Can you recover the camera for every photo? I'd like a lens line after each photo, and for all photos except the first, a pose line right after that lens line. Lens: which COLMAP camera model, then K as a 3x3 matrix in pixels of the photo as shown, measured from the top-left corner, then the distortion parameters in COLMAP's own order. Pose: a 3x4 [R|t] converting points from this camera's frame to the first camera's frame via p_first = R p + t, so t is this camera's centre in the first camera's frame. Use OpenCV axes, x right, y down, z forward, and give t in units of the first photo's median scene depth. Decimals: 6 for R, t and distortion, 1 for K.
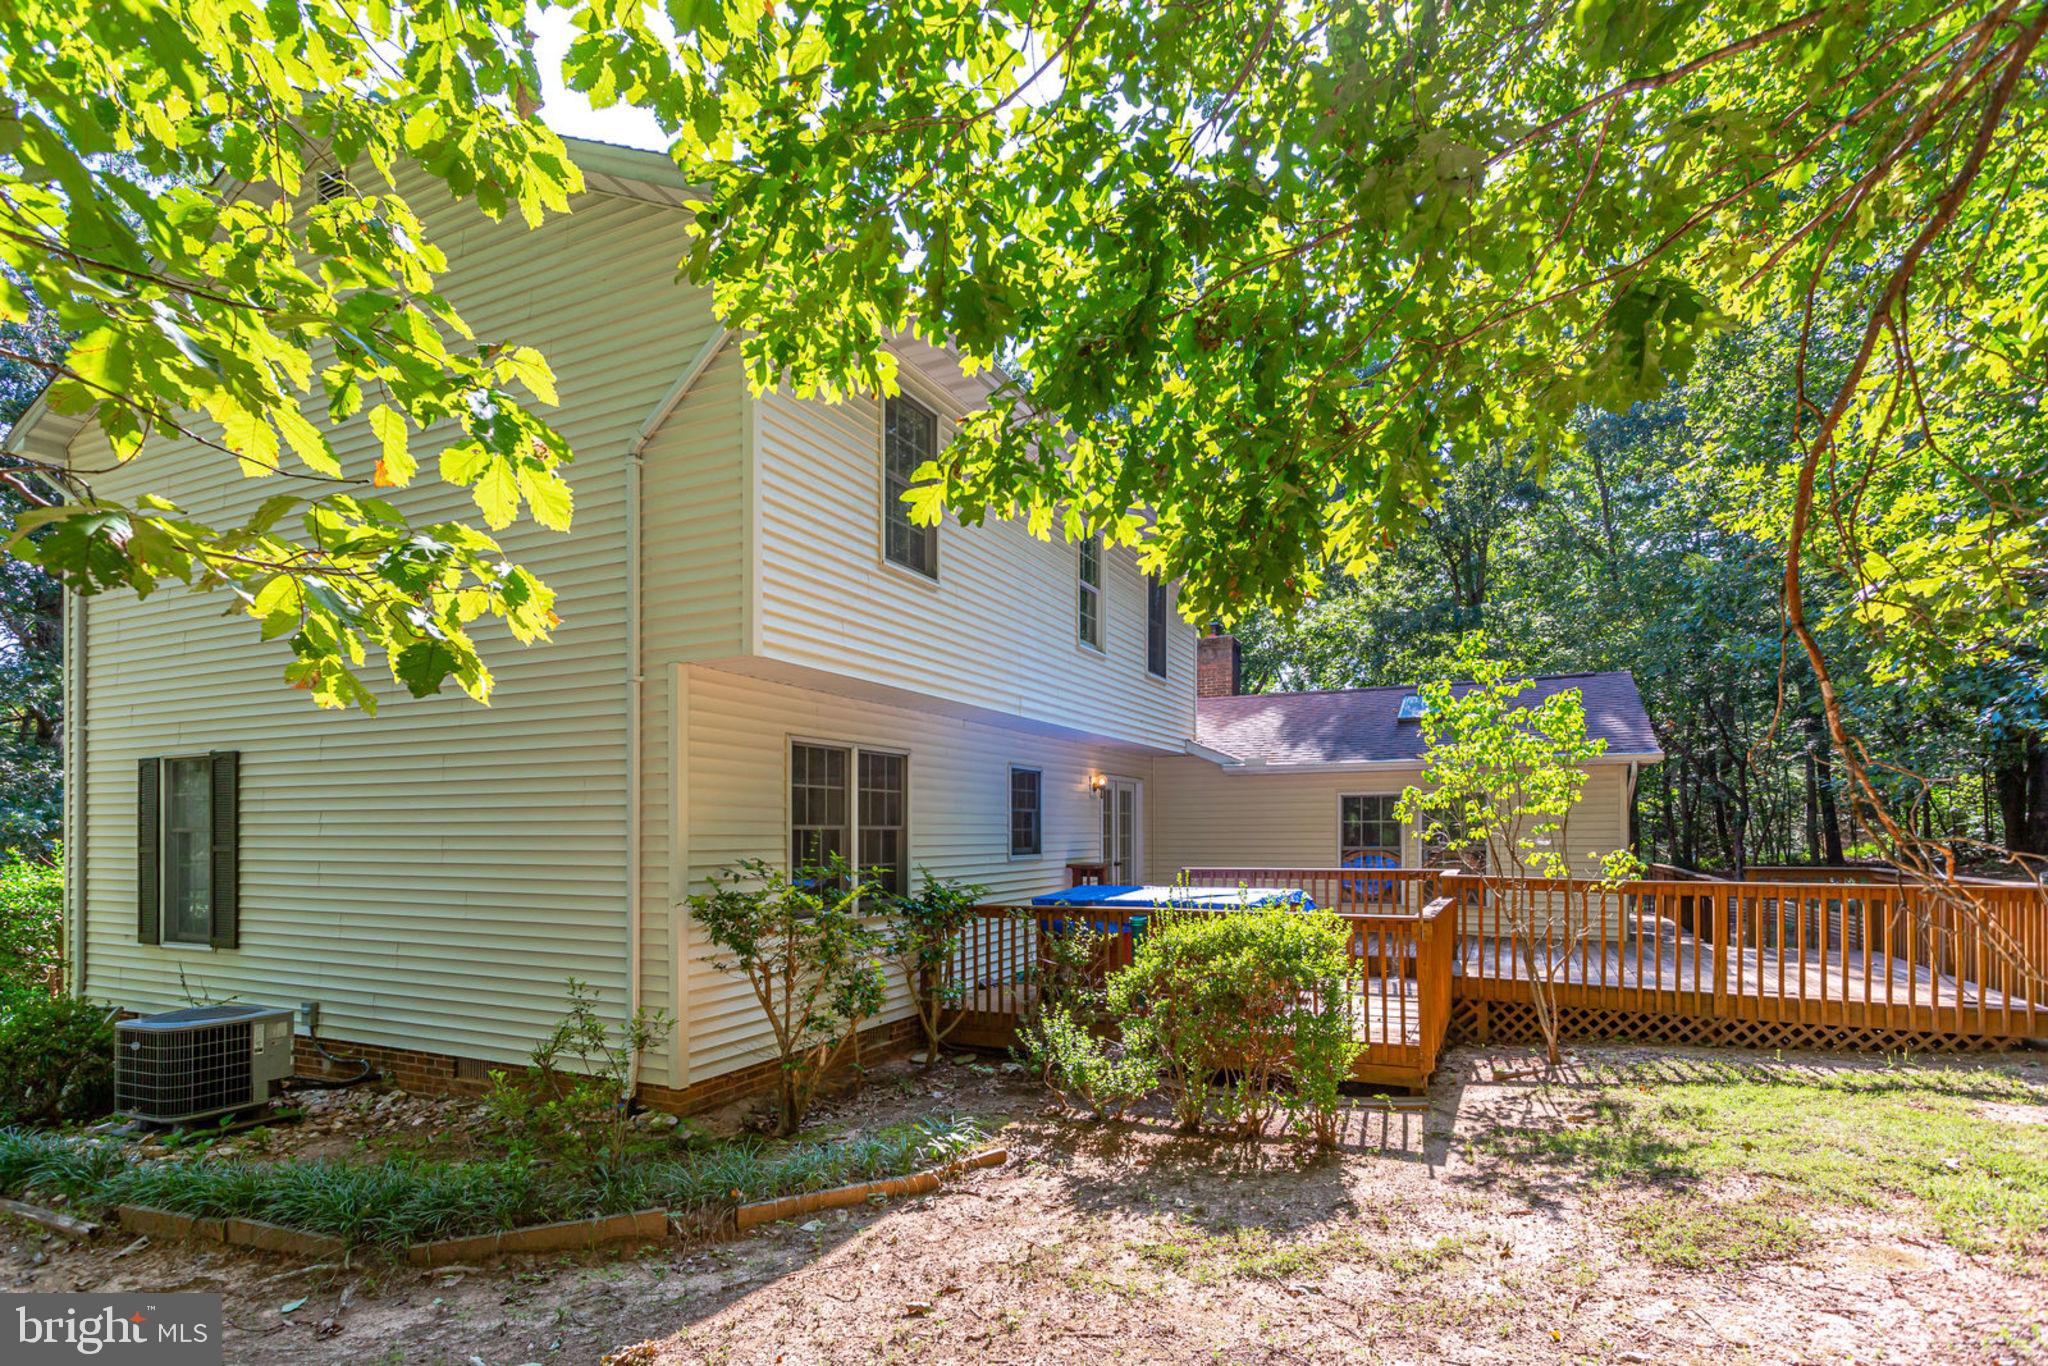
lens RADIAL K [[1006.5, 0, 1023.4], [0, 1006.5, 796.0], [0, 0, 1]] dist [0.001353, 0.000654]
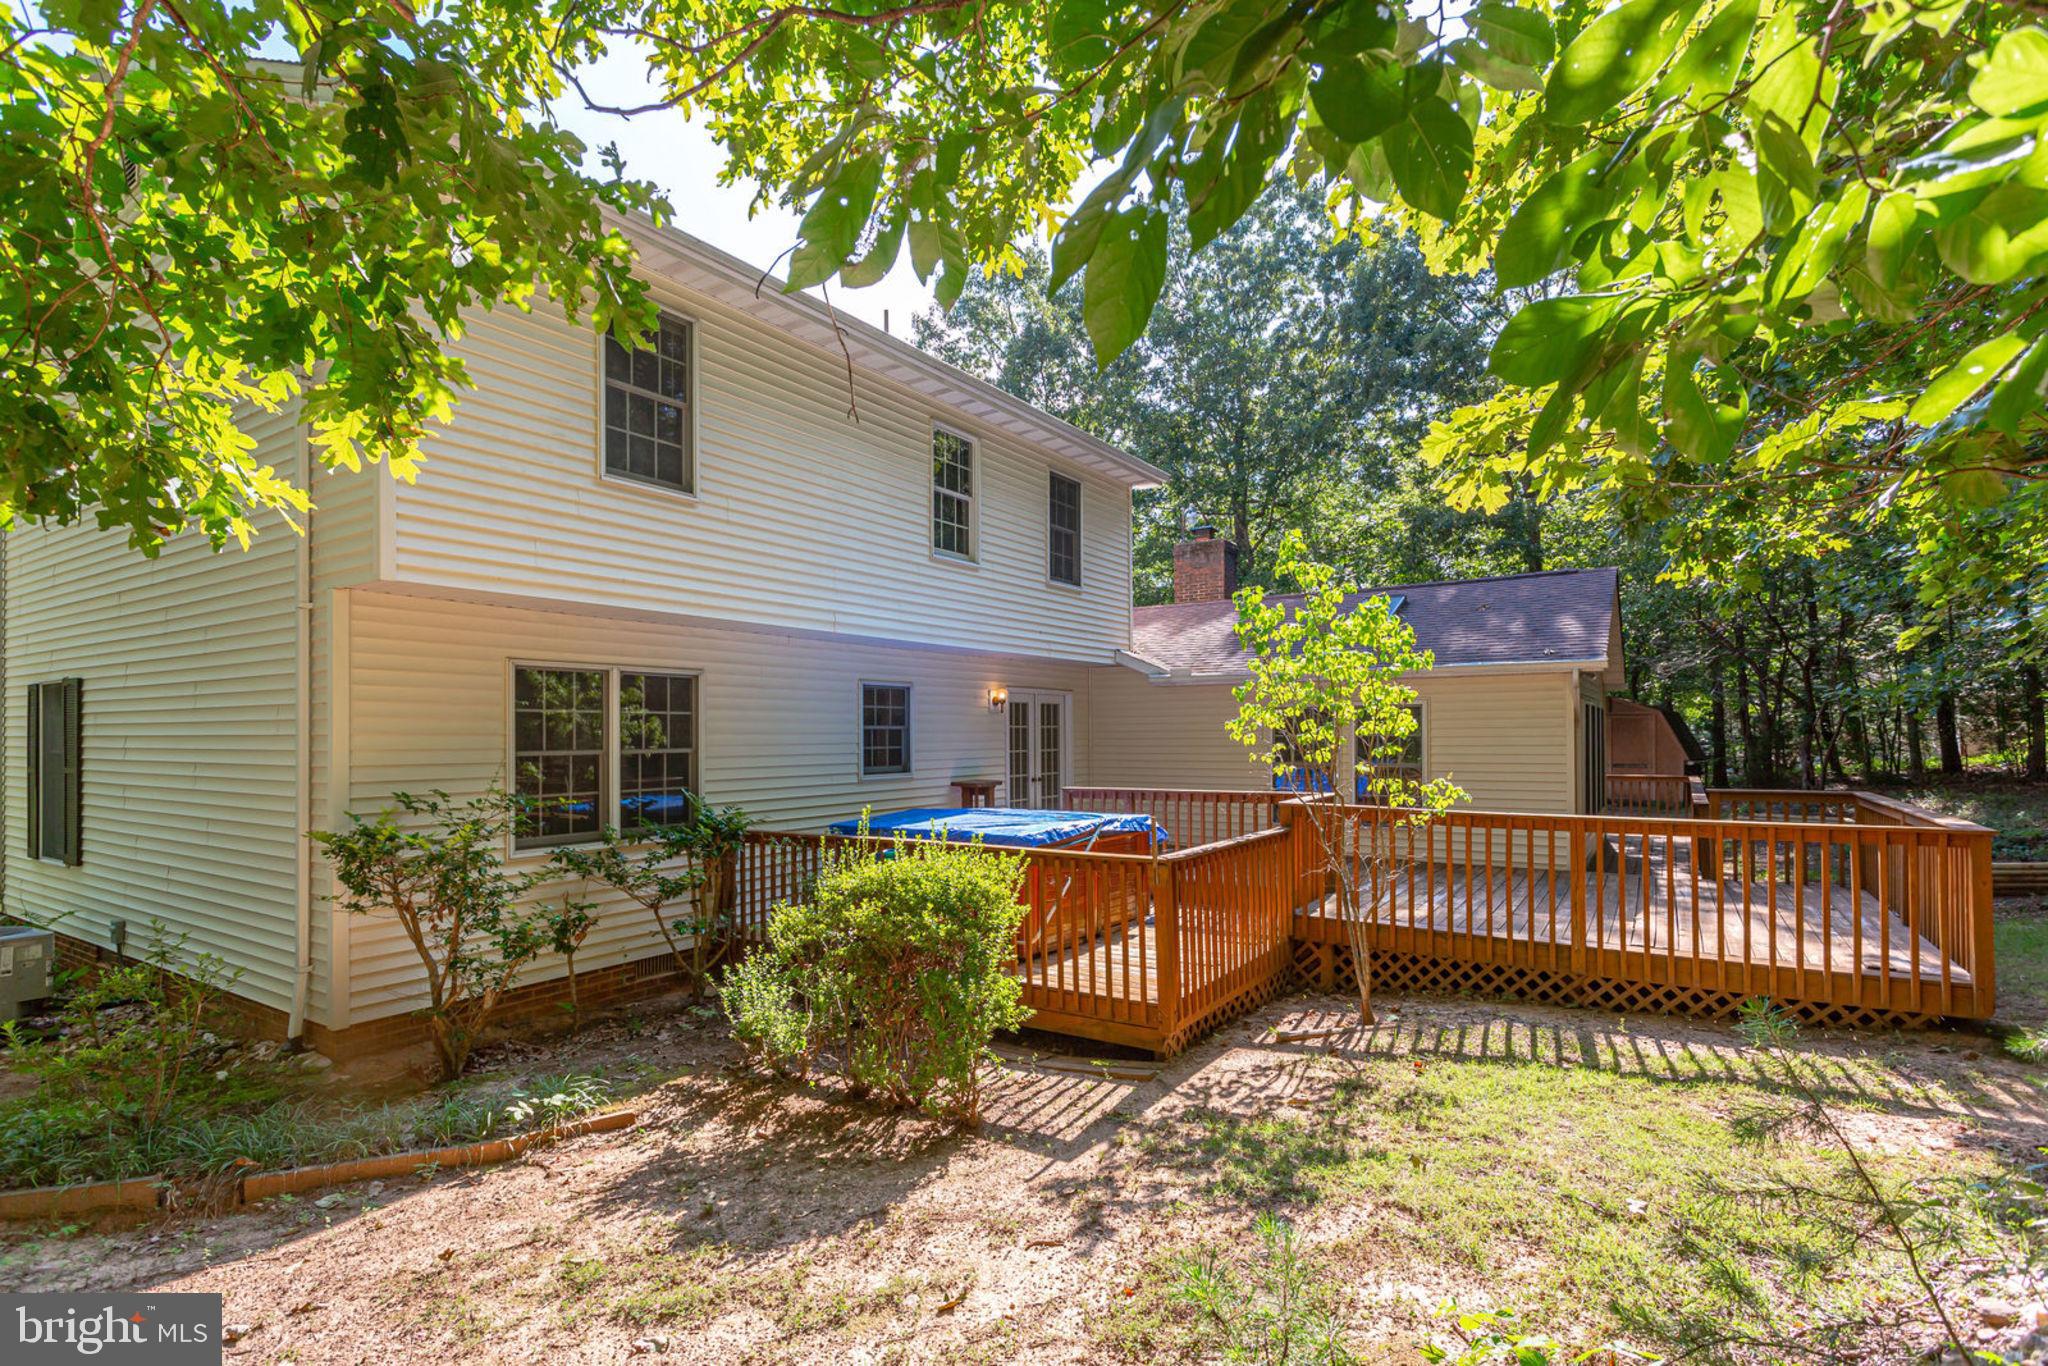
lens RADIAL K [[974.4, 0, 1023.9], [0, 974.4, 693.4], [0, 0, 1]] dist [0.000485, 0.000591]
pose [[0.992042, -0.006866, -0.125721, 0.393342], [0.006263, 0.999967, -0.005187, -0.020650], [0.125752, 0.004359, 0.992052, 0.141129]]
